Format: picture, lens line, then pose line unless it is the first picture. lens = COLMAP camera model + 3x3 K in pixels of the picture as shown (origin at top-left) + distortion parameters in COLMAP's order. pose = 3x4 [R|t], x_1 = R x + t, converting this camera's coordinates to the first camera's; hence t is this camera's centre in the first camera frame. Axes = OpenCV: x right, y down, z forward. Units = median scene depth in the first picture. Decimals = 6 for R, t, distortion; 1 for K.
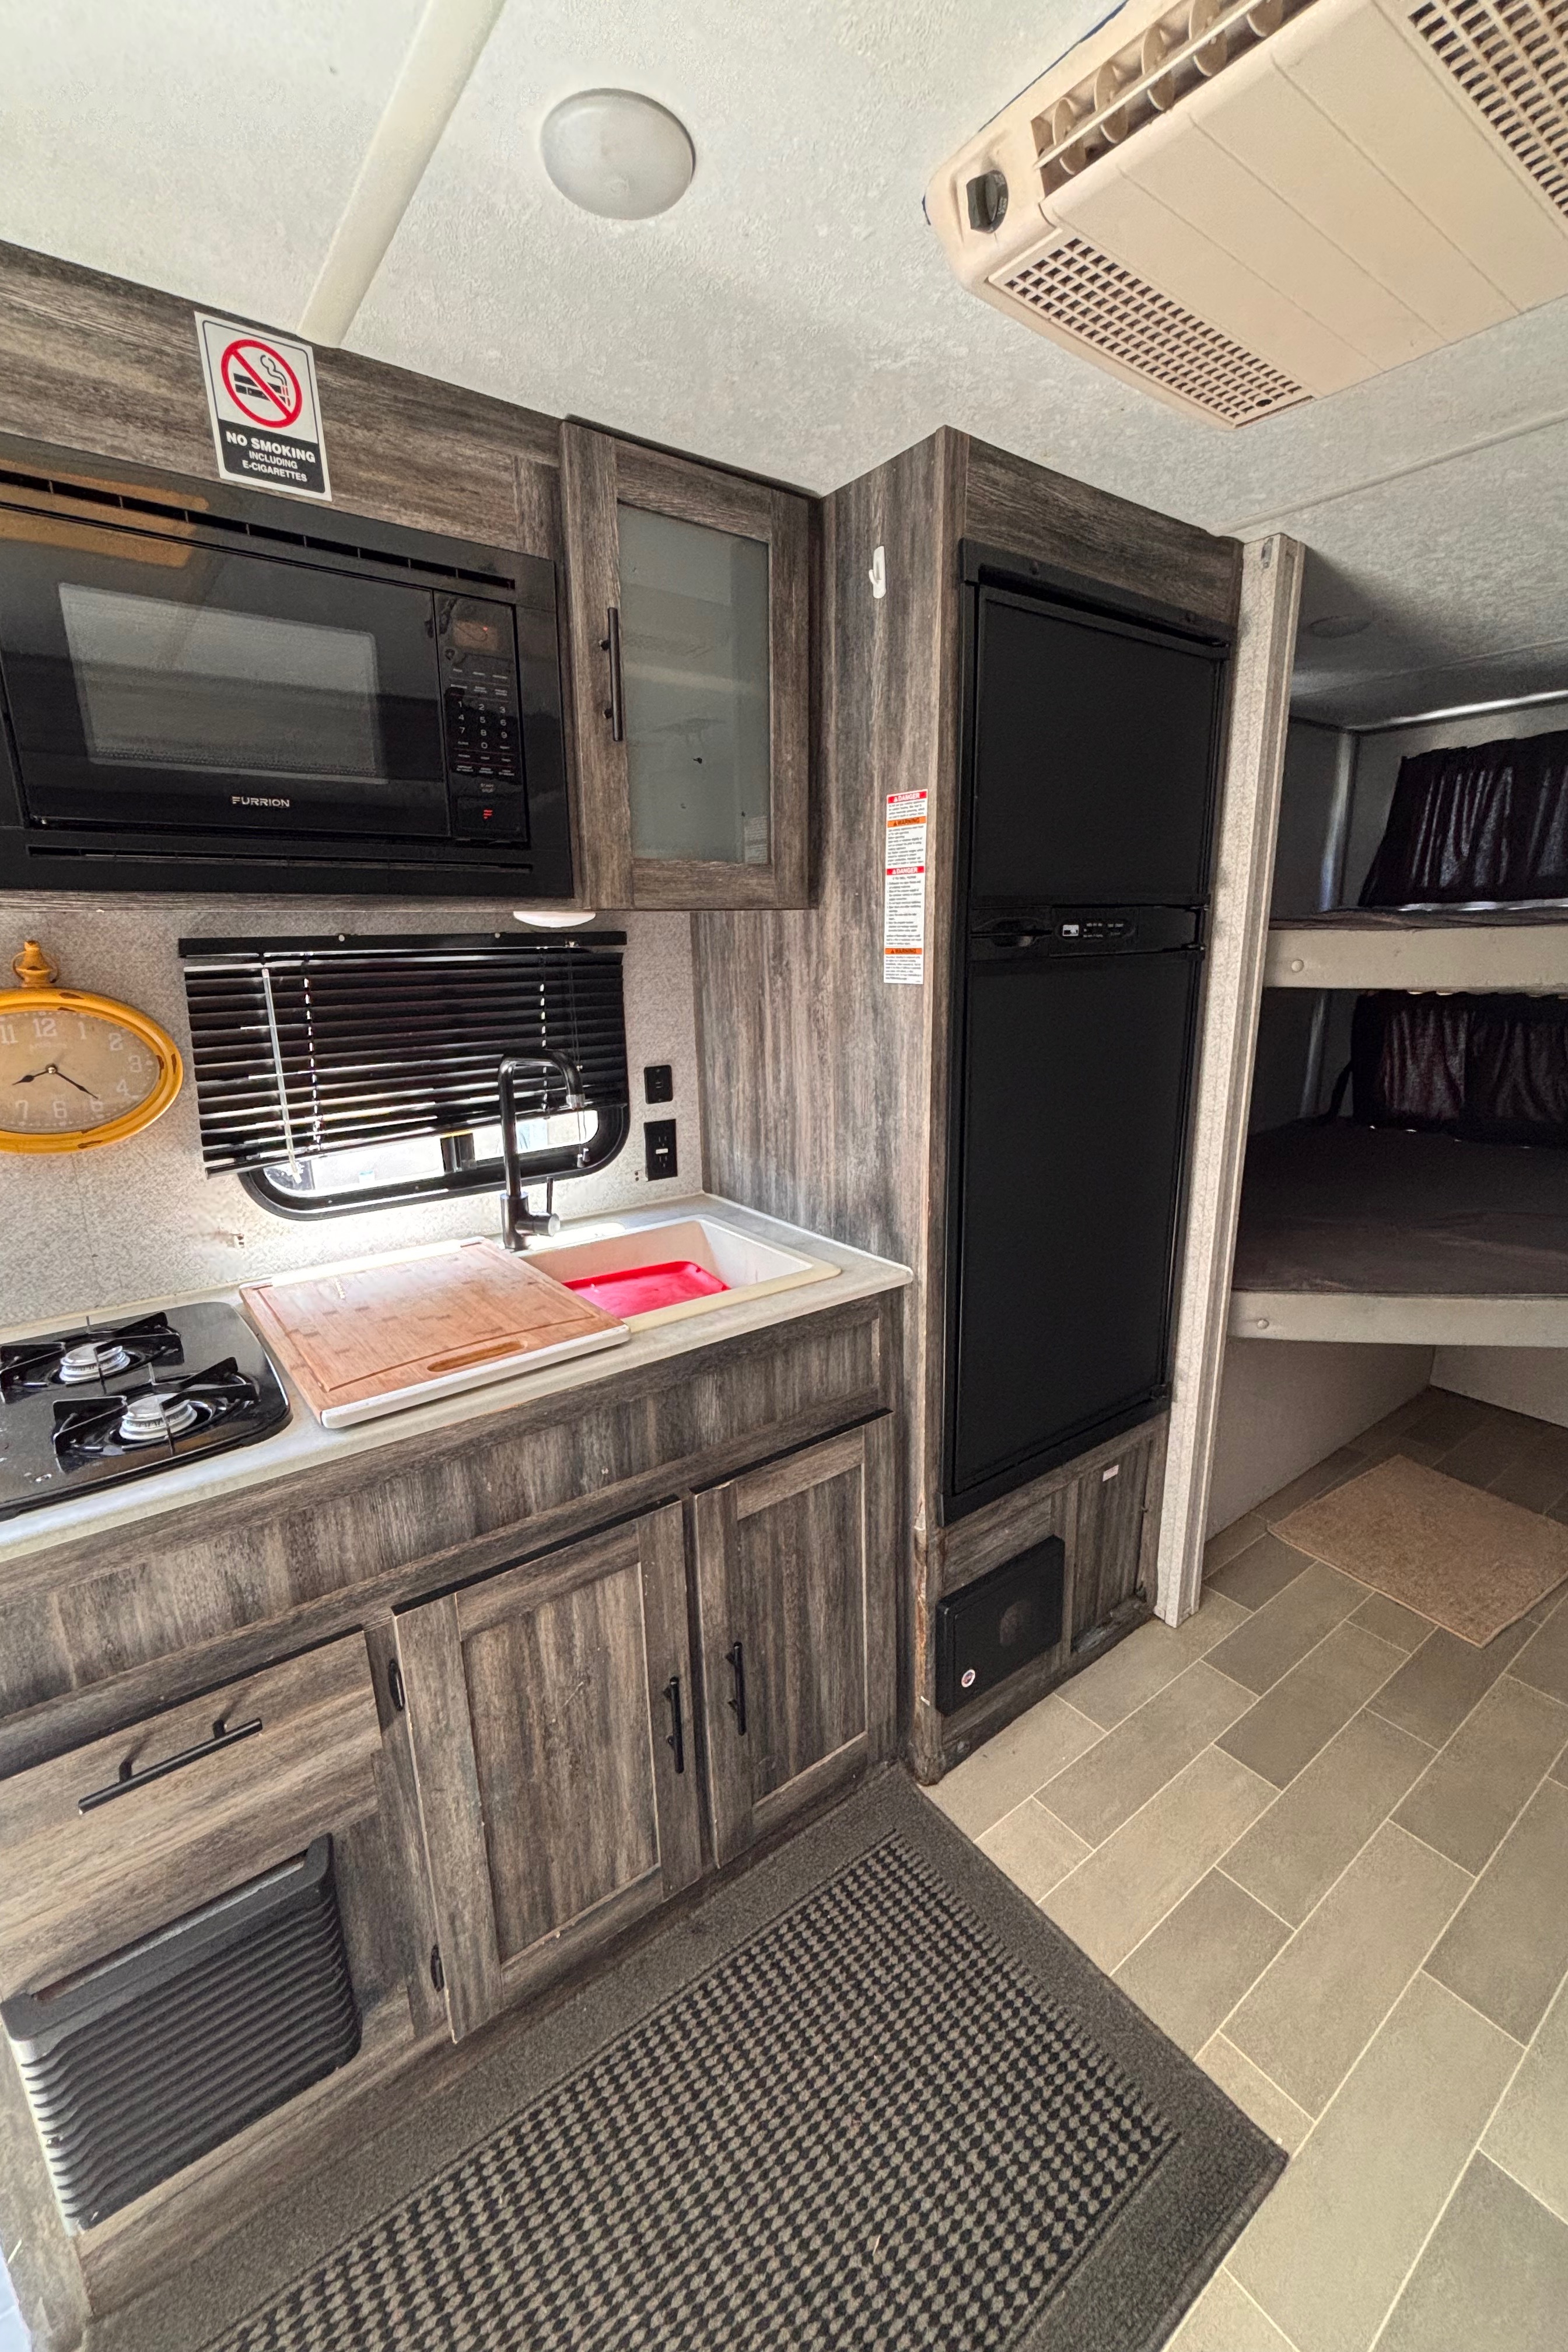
lens RADIAL K [[957.2, 0, 794.7], [0, 957.2, 1177.5], [0, 0, 1]] dist [0.000458, -0.000810]
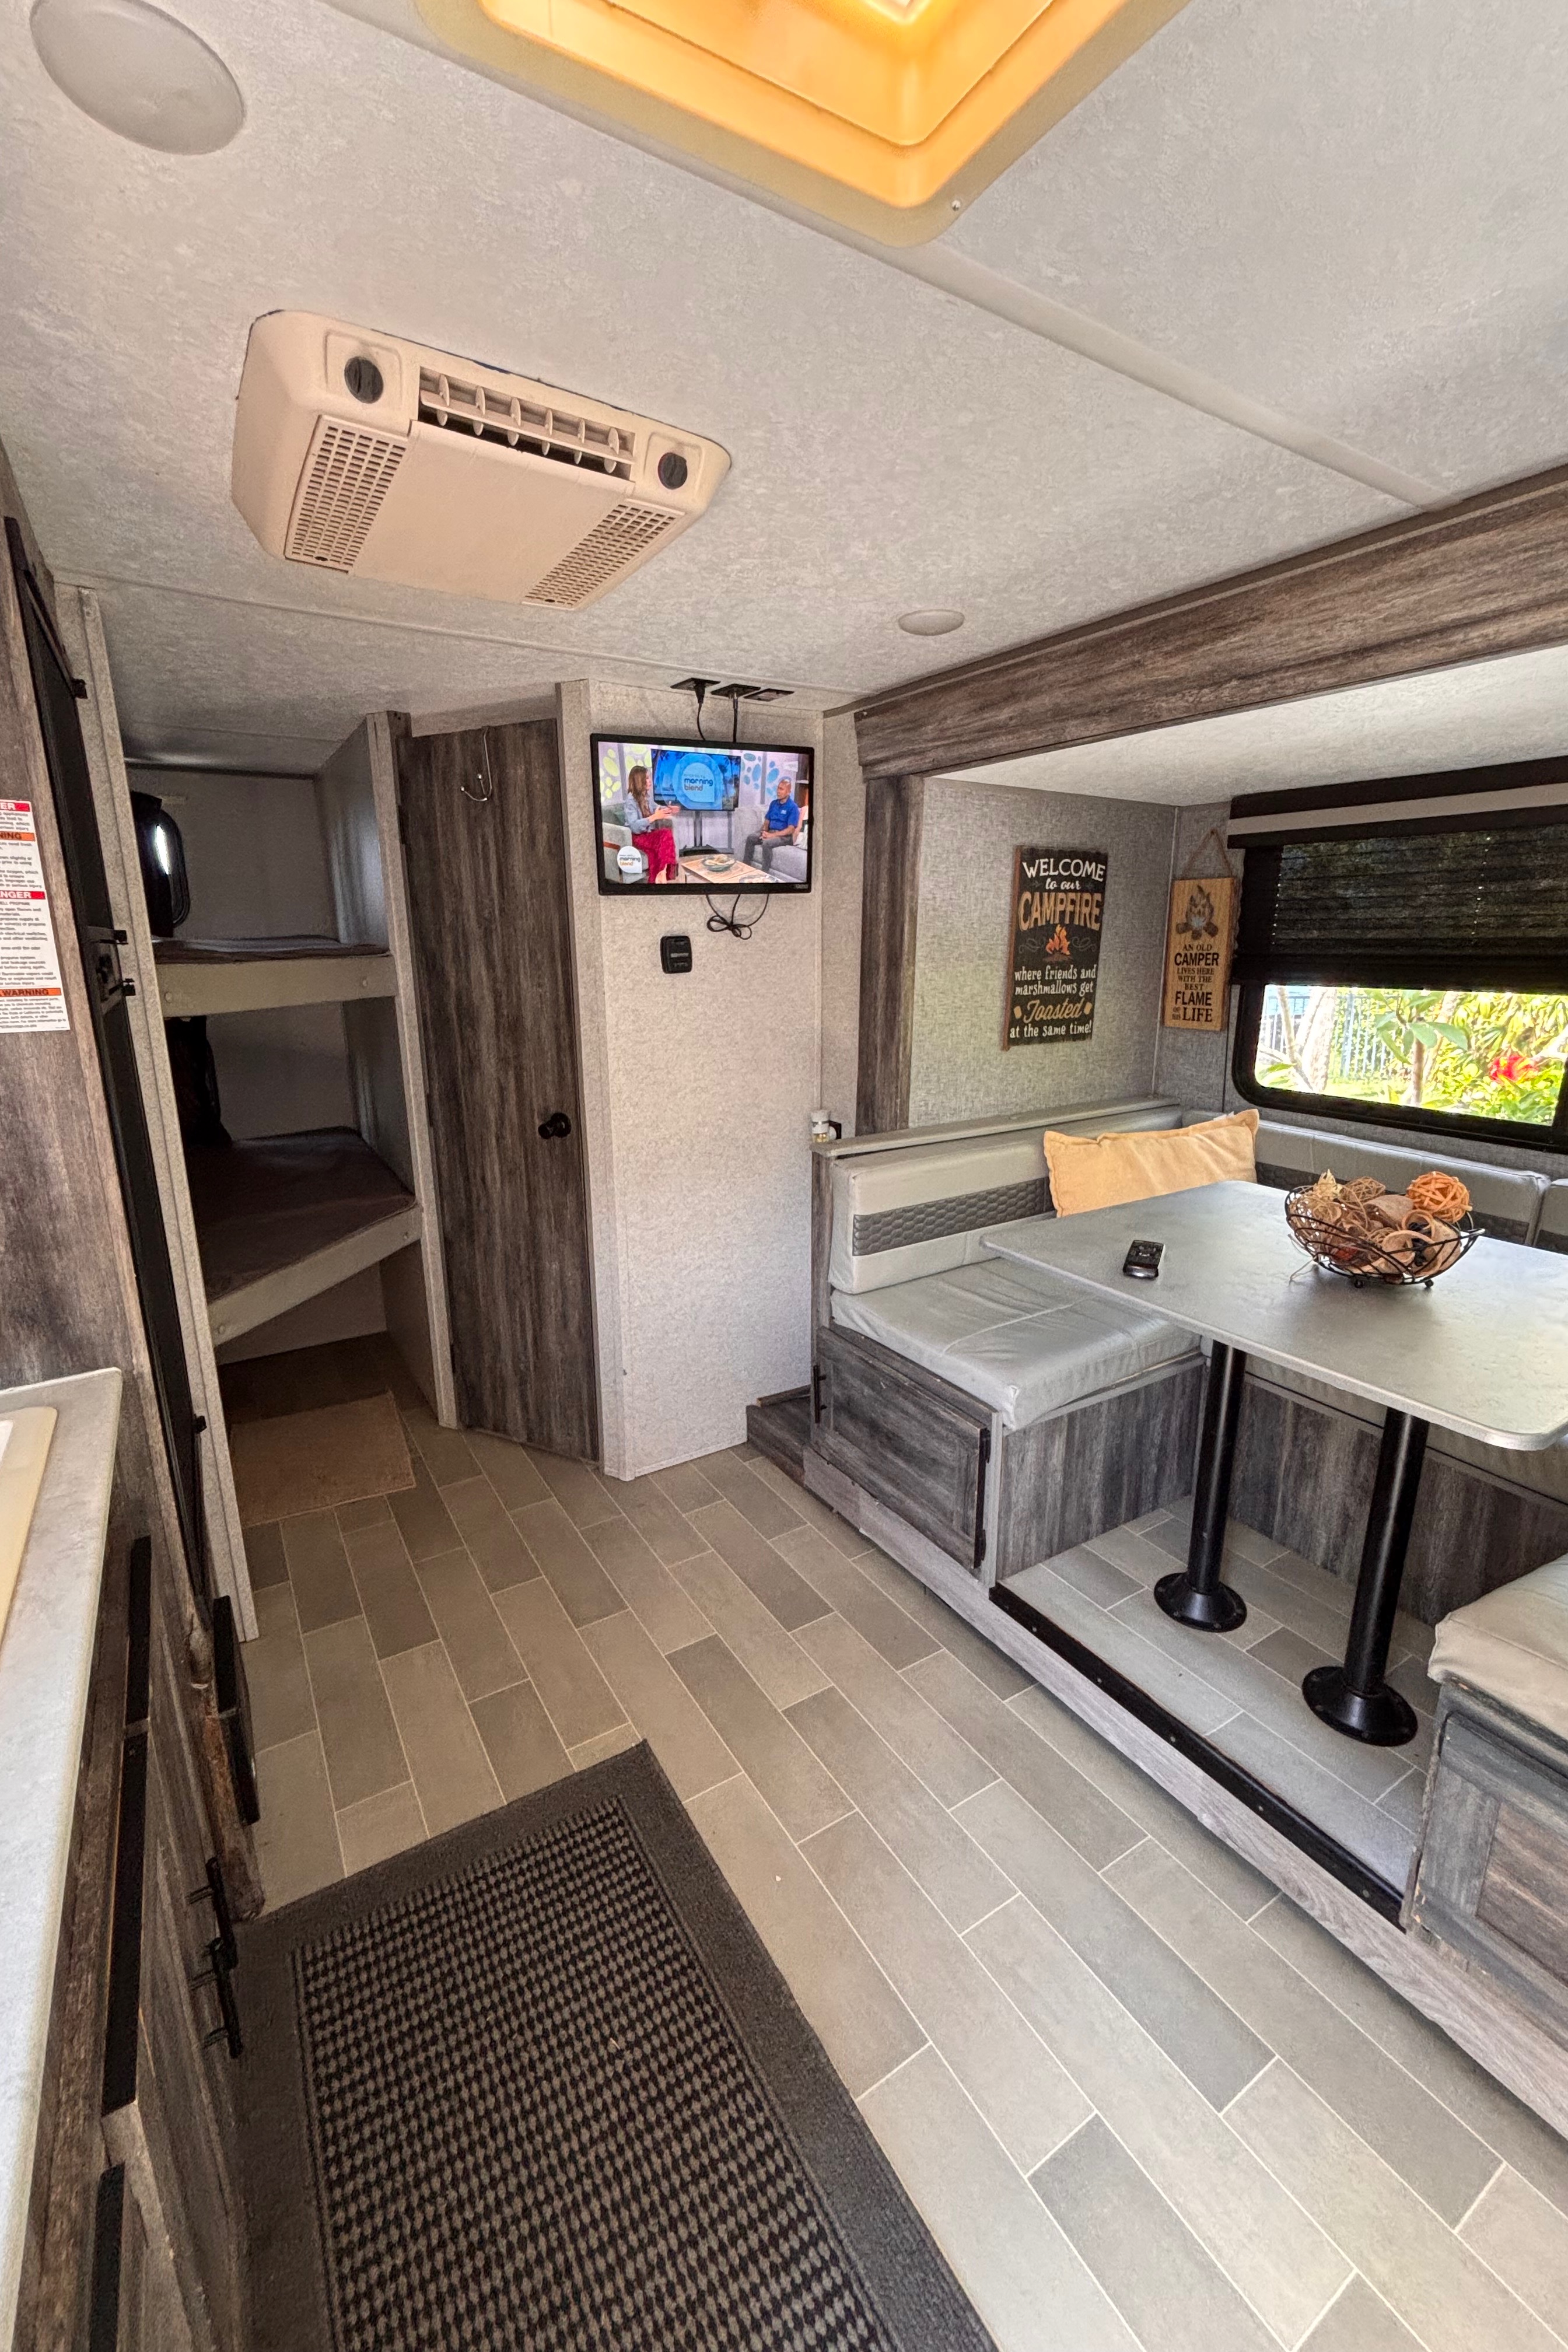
lens RADIAL K [[957.2, 0, 784.5], [0, 957.2, 1182.2], [0, 0, 1]] dist [0.000458, -0.000810]
pose [[0.081041, -0.228757, 0.970104, -0.707395], [0.255551, 0.945539, 0.201616, -0.088628], [-0.963393, 0.231572, 0.135086, 0.324318]]
